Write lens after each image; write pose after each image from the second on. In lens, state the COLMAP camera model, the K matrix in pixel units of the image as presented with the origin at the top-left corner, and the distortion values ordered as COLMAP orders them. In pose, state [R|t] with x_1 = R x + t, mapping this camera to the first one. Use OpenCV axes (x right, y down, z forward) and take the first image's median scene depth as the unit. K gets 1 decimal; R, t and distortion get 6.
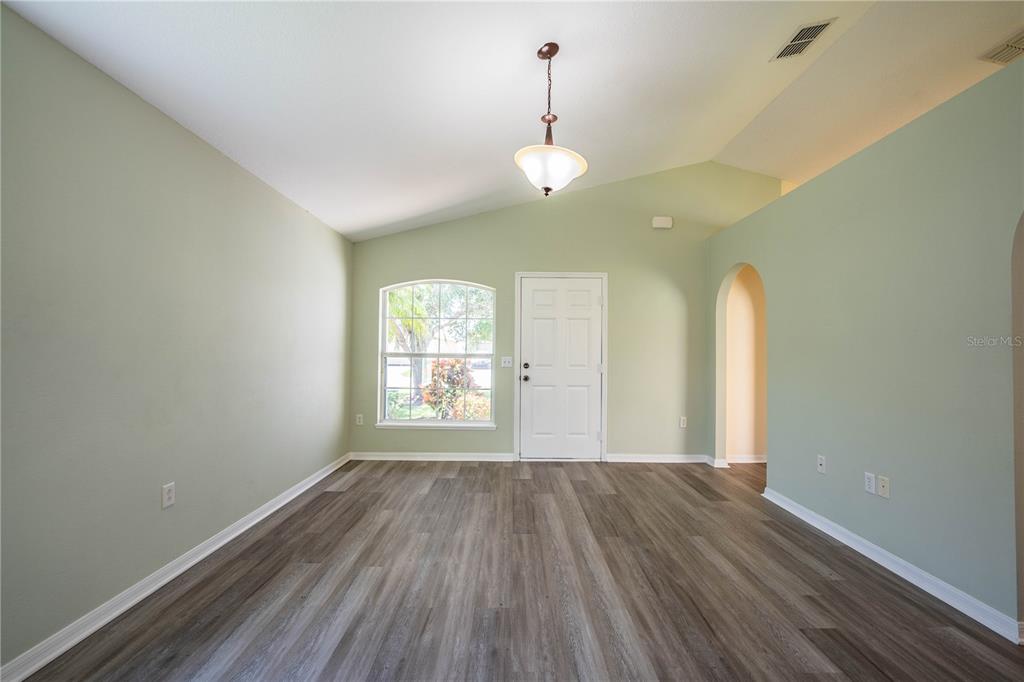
lens RADIAL K [[418.9, 0, 518.3], [0, 418.9, 344.9], [0, 0, 1]] dist [-0.025430, 0.002035]
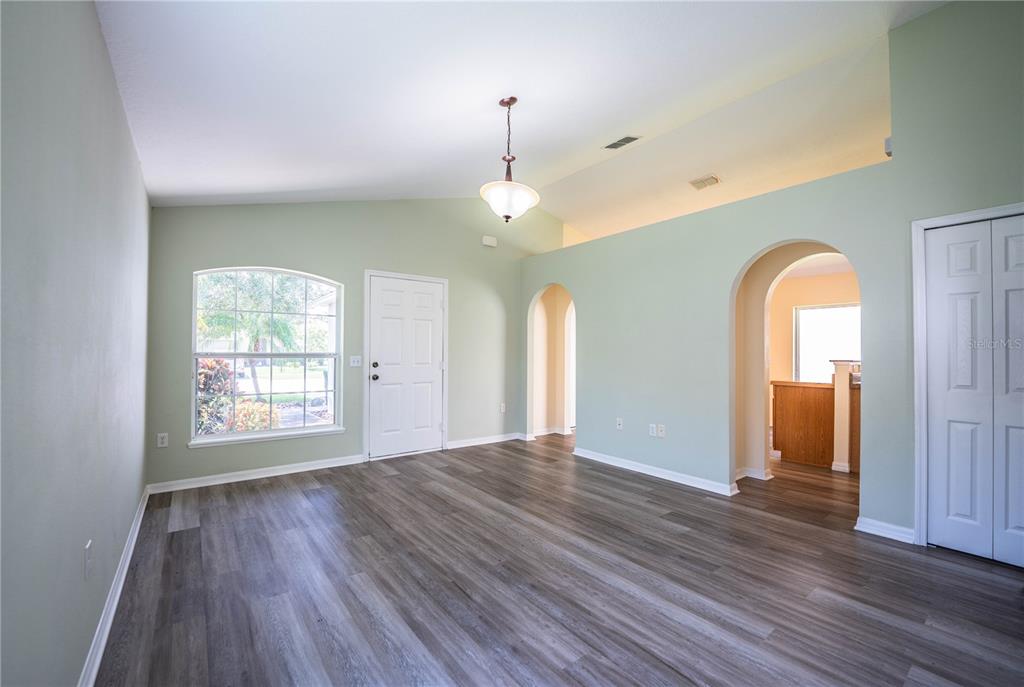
lens RADIAL K [[418.9, 0, 514.0], [0, 418.9, 350.3], [0, 0, 1]] dist [-0.025430, 0.002035]
pose [[0.795196, -0.003187, 0.606344, -0.518453], [-0.007116, 0.999868, 0.014588, -0.002604], [-0.606311, -0.015915, 0.795068, 0.014573]]
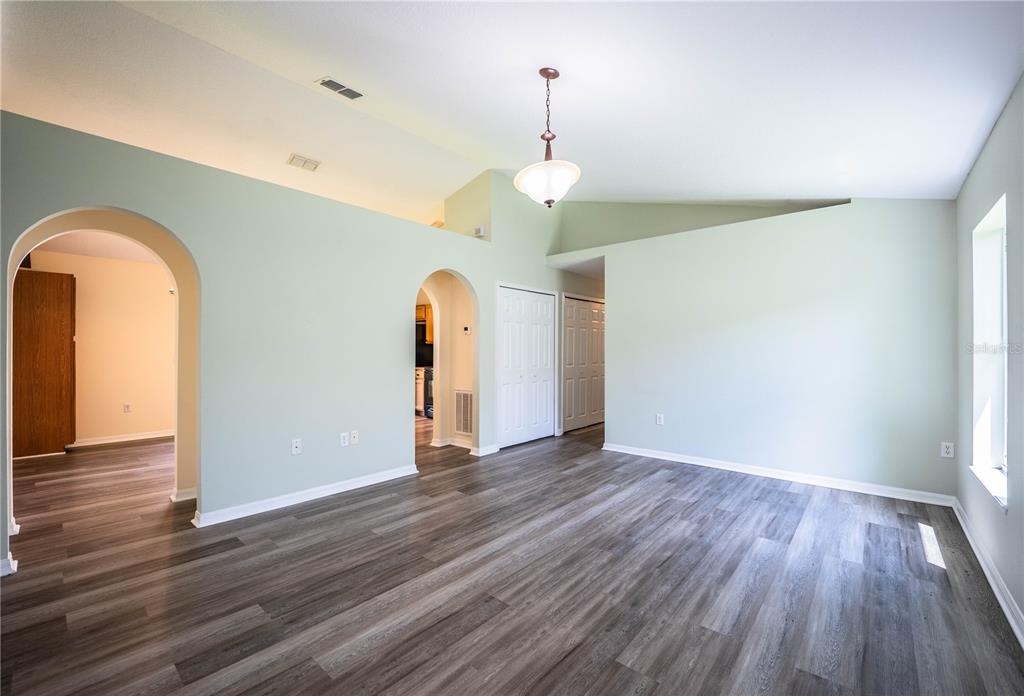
lens RADIAL K [[423.6, 0, 502.8], [0, 423.6, 349.7], [0, 0, 1]] dist [-0.025278, -0.000246]
pose [[-0.737851, -0.009424, 0.674898, -0.470834], [-0.019586, 0.999780, -0.007453, 0.021000], [-0.674679, -0.018717, -0.737874, 1.504877]]
